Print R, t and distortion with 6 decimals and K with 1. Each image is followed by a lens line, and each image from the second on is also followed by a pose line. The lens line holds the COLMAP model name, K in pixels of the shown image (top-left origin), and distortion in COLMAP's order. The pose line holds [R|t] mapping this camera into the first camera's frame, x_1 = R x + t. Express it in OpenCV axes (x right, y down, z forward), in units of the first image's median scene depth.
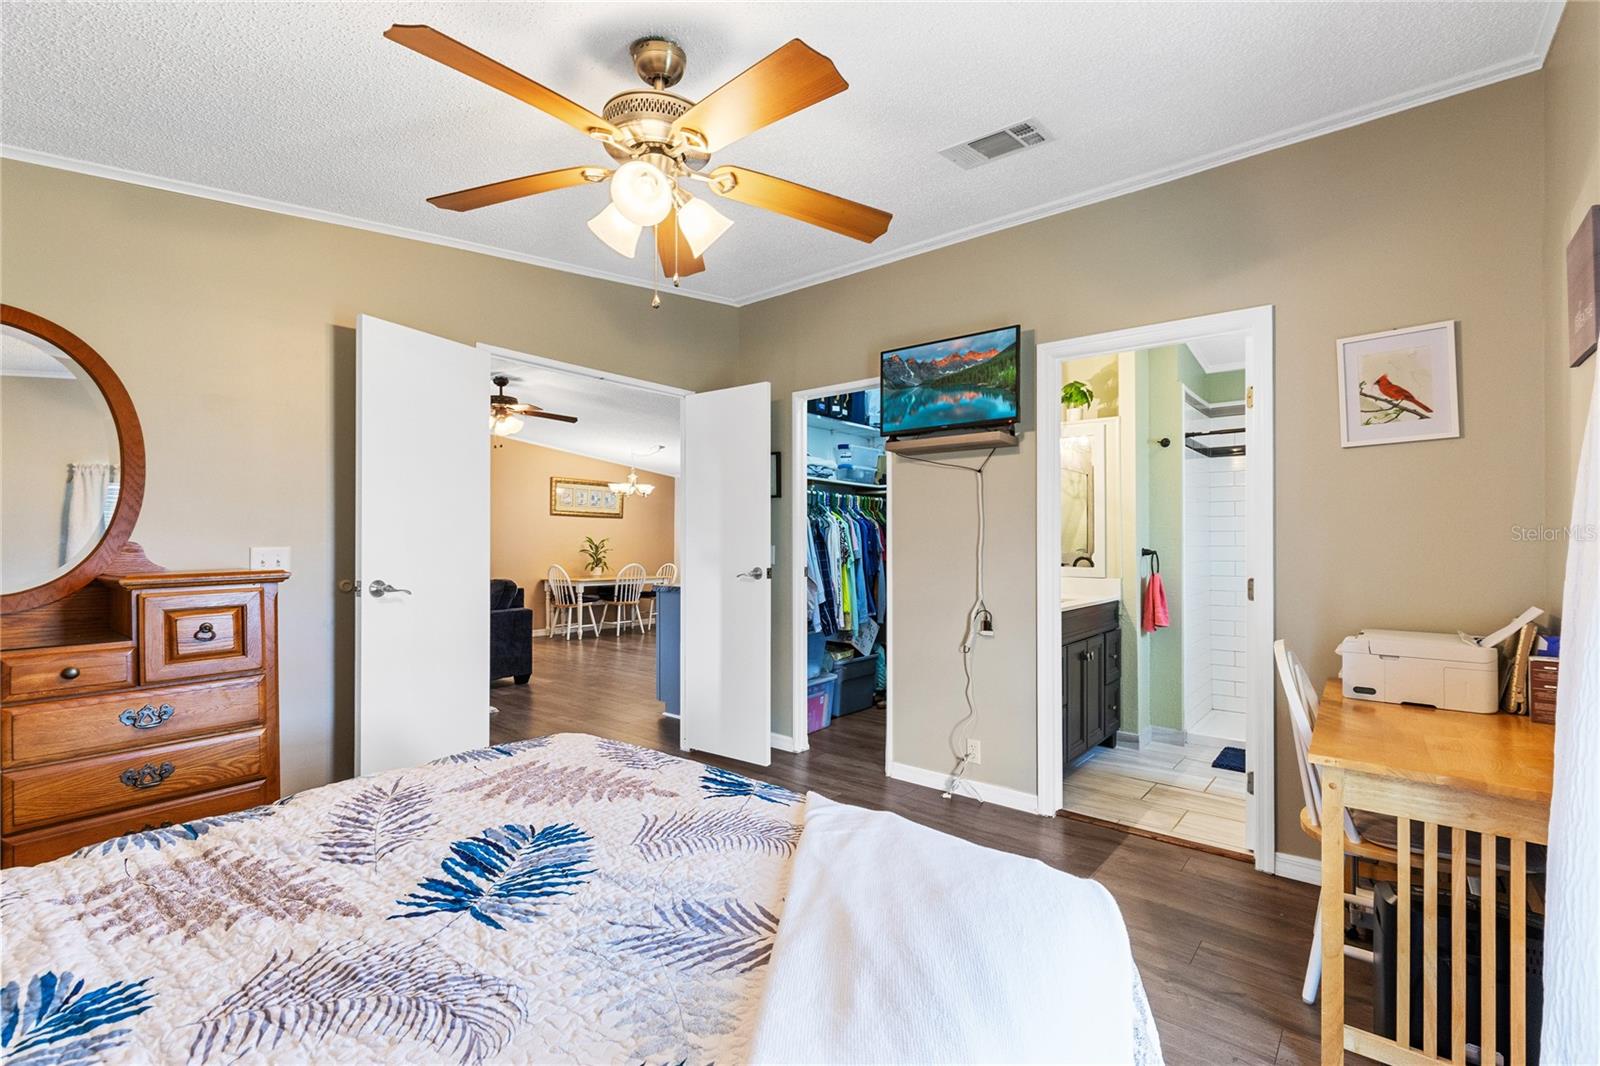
lens RADIAL K [[728.0, 0, 794.1], [0, 728.0, 538.5], [0, 0, 1]] dist [-0.000846, -0.000111]
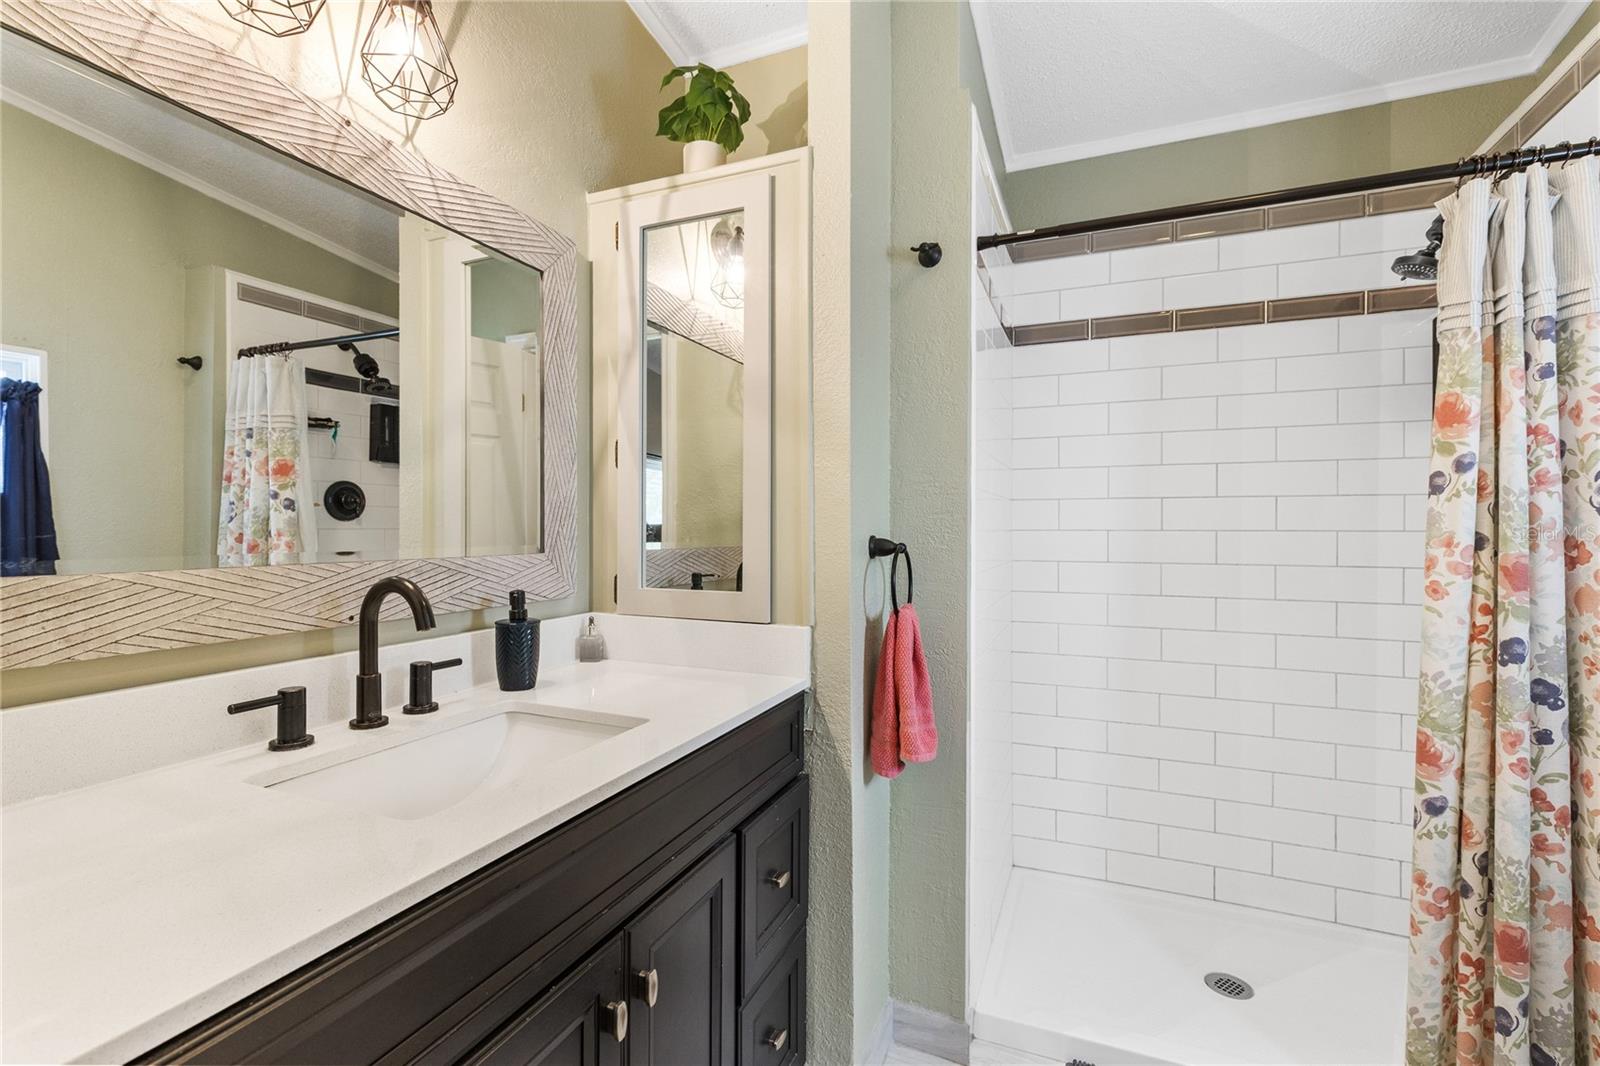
lens RADIAL K [[728.0, 0, 797.6], [0, 728.0, 529.9], [0, 0, 1]] dist [-0.000846, -0.000111]
pose [[0.957130, -0.001877, 0.289652, 0.341138], [-0.002671, 0.999879, 0.015303, 0.004751], [-0.289646, -0.015420, 0.957010, 0.668464]]
